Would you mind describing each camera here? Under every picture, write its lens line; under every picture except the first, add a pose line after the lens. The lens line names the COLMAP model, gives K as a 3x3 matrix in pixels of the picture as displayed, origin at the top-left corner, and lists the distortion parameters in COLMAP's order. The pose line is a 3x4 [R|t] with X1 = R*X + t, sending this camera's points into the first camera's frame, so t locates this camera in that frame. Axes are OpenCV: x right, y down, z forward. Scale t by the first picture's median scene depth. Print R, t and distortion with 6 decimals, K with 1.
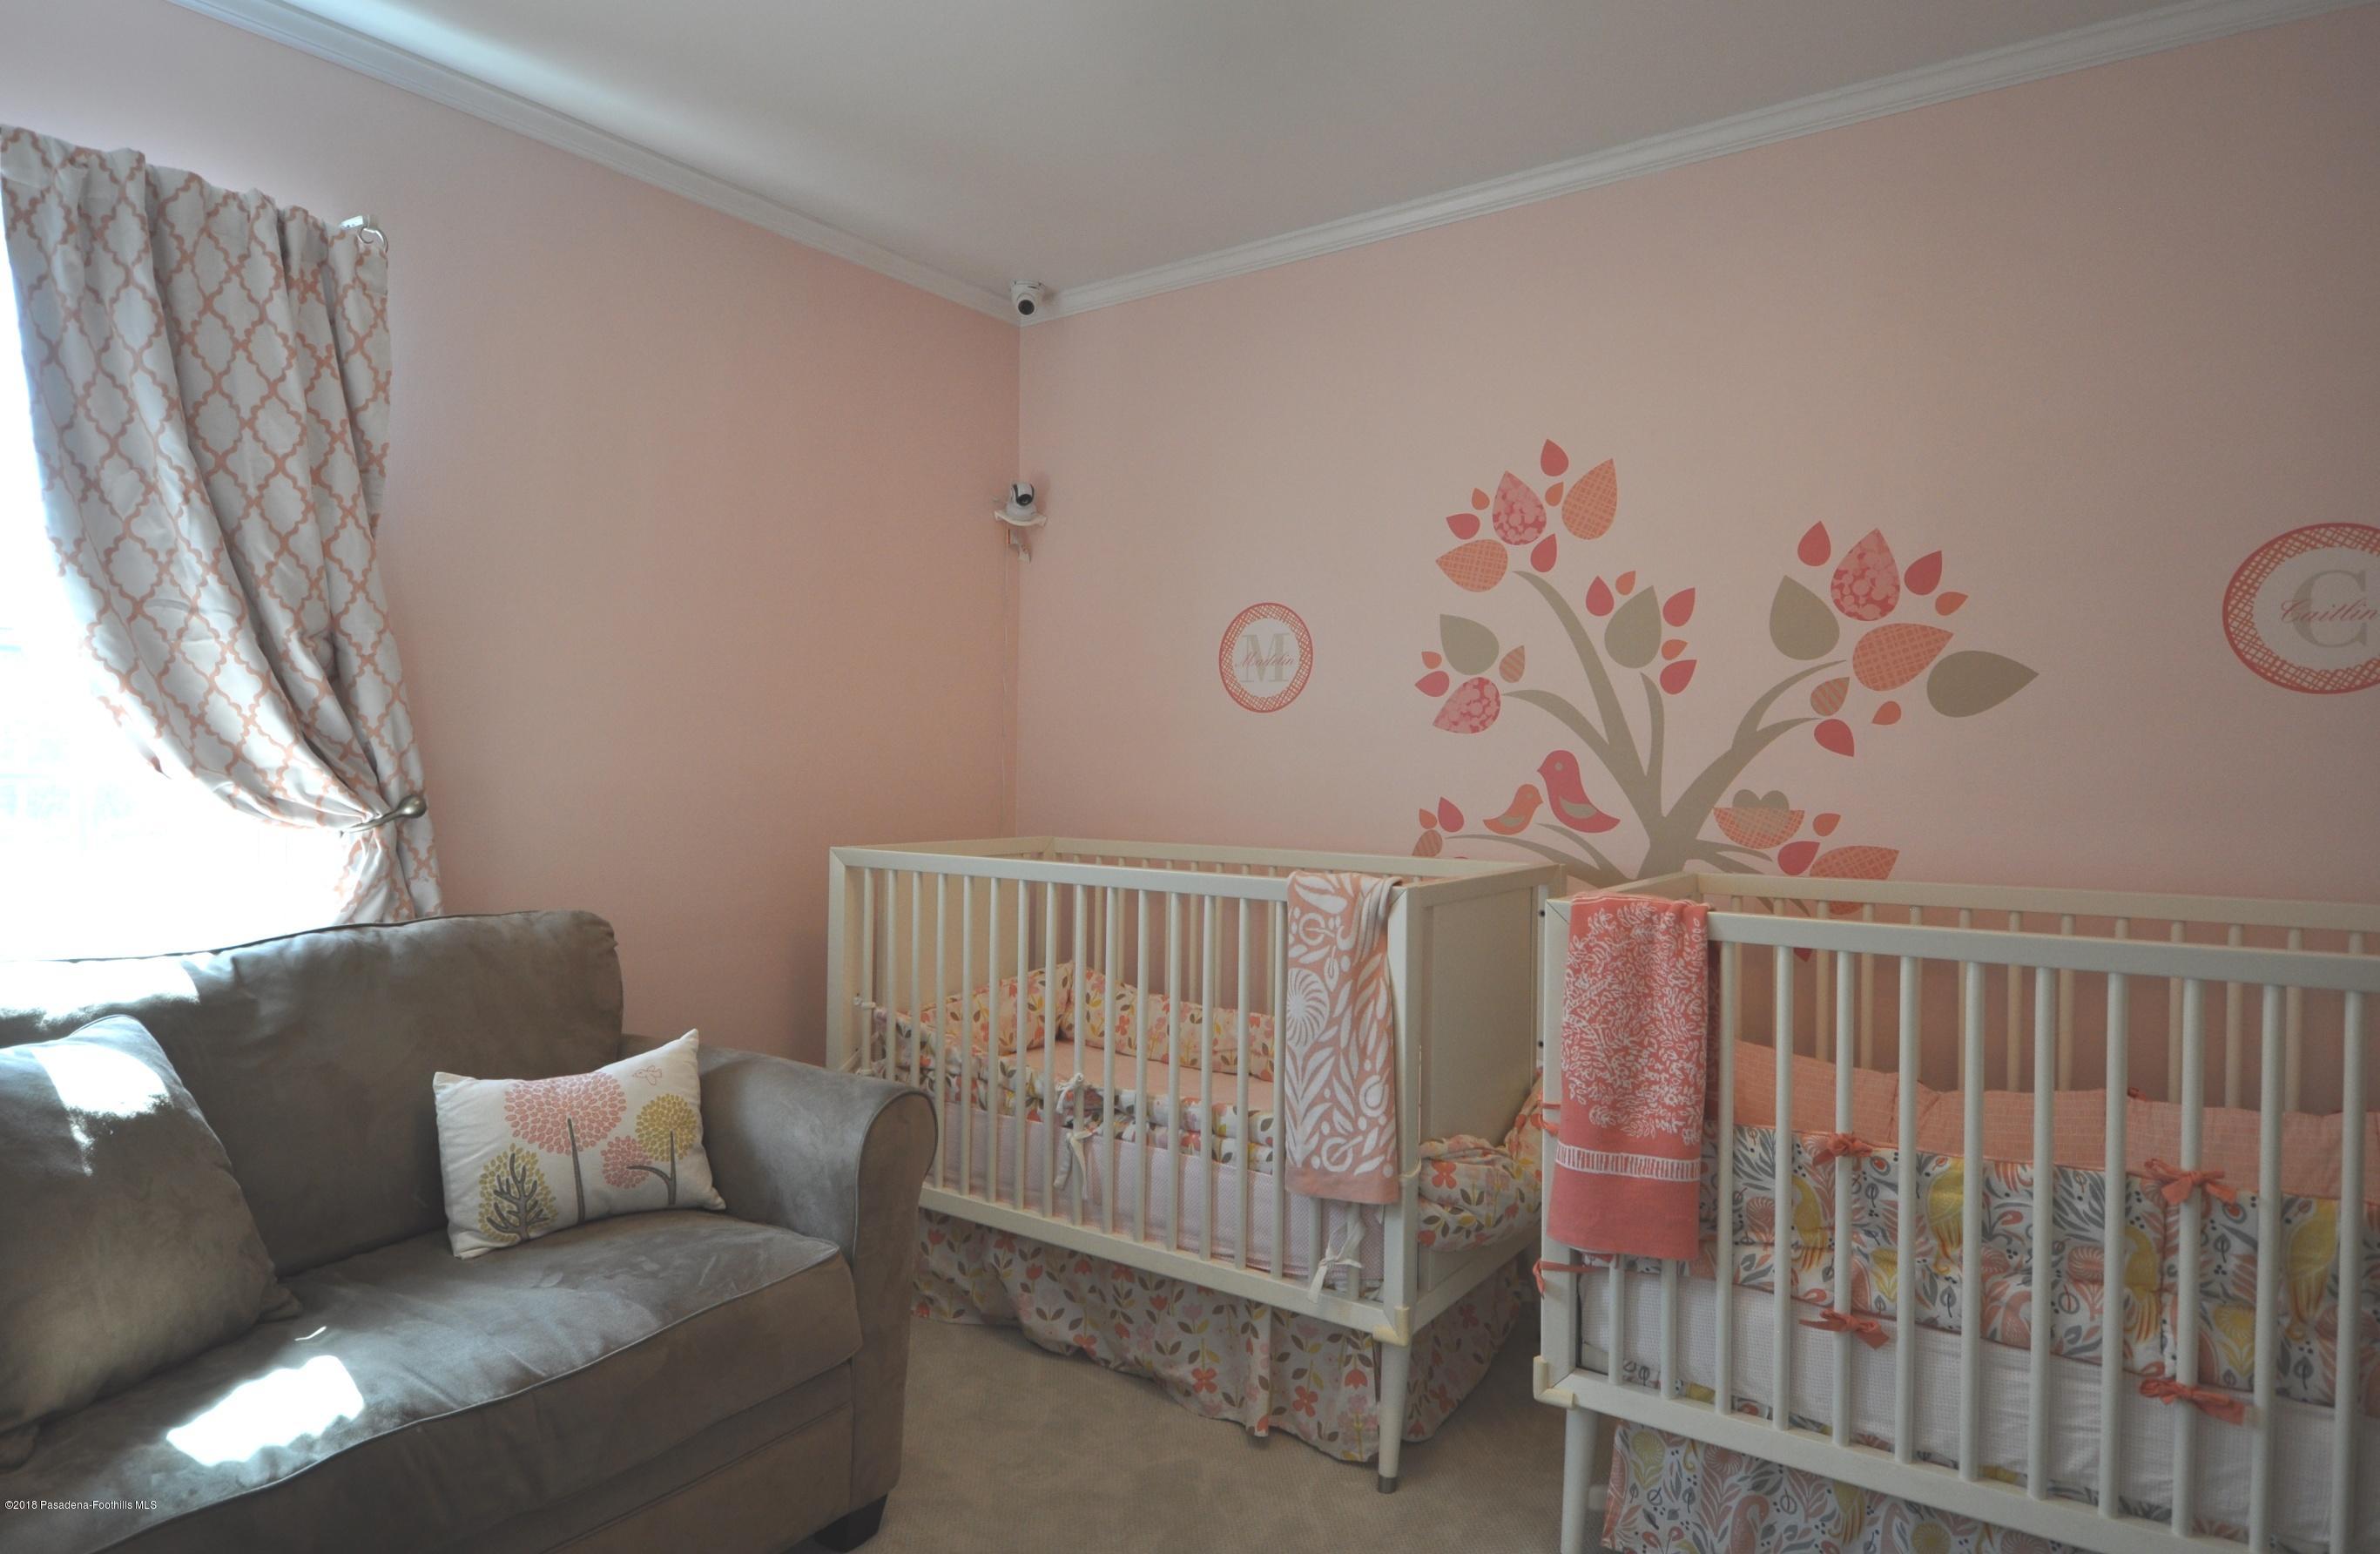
lens RADIAL K [[1375.7, 0, 1190.0], [0, 1375.7, 777.0], [0, 0, 1]] dist [0.023480, -0.034503]
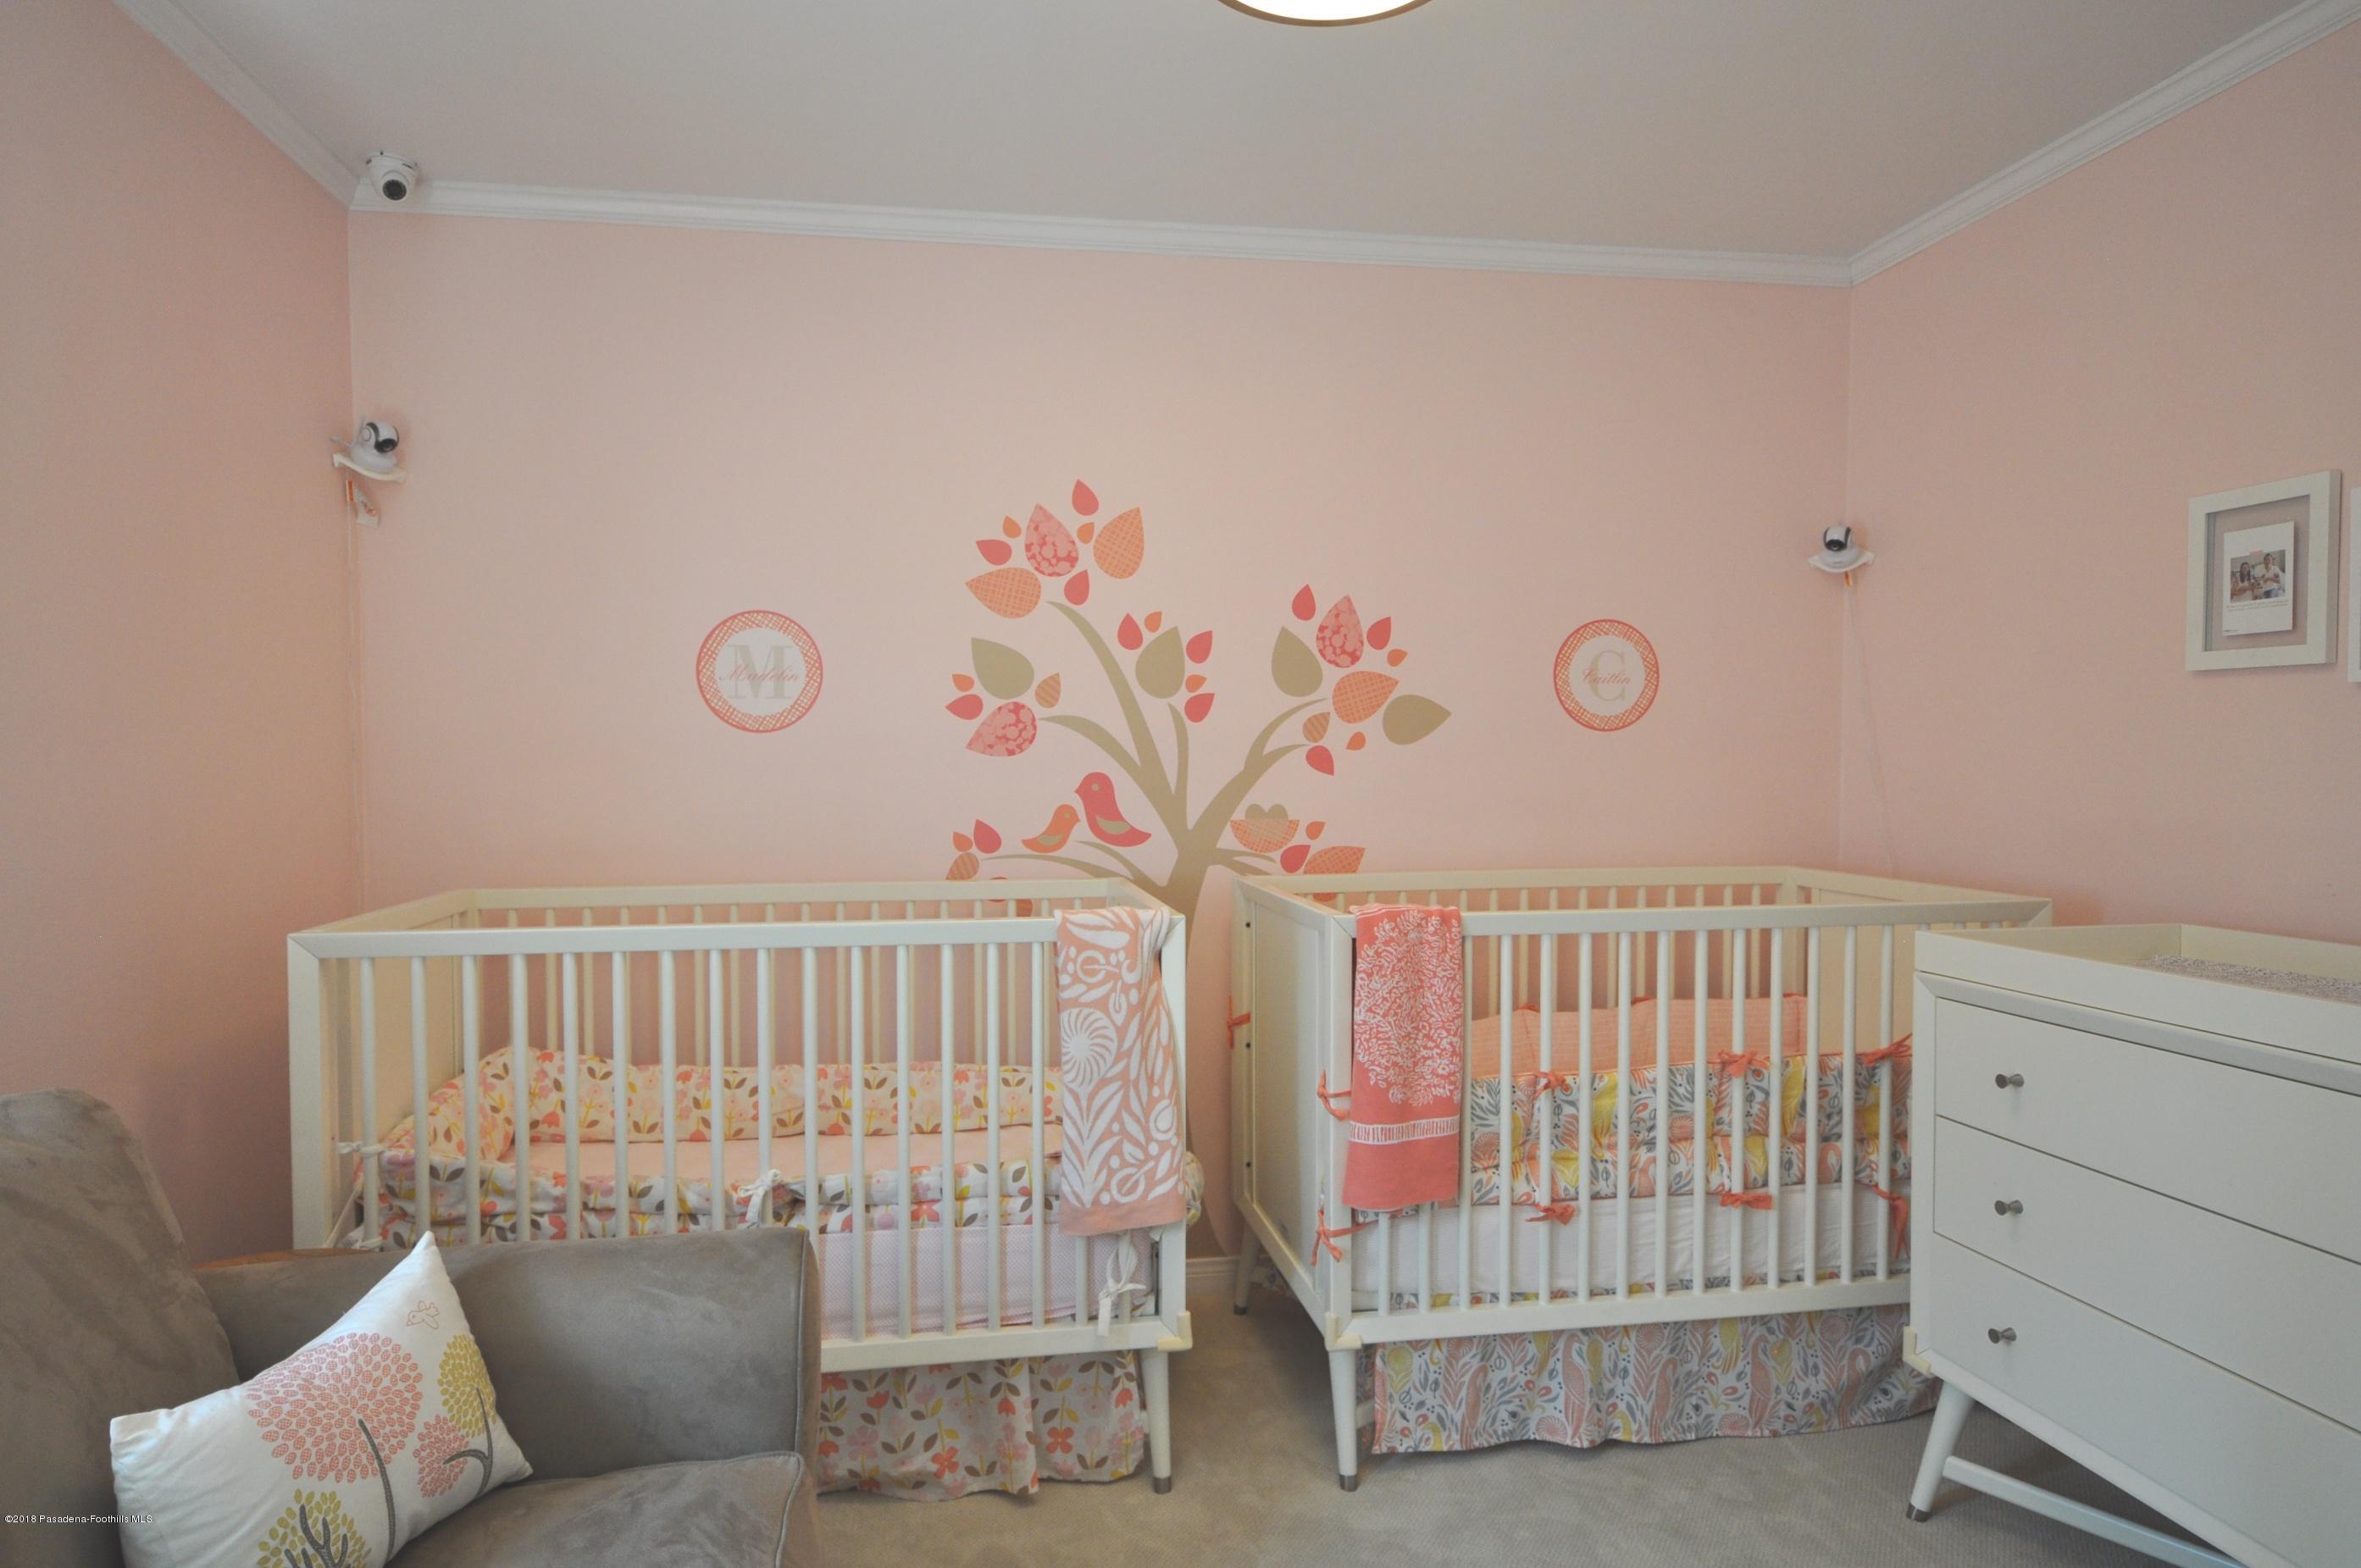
lens RADIAL K [[1315.3, 0, 1175.0], [0, 1315.3, 808.2], [0, 0, 1]] dist [0.024901, -0.031634]
pose [[0.708393, -0.039814, 0.704695, -0.510382], [0.016126, 0.999060, 0.040234, -0.039038], [-0.705634, -0.017137, 0.708369, 0.277392]]
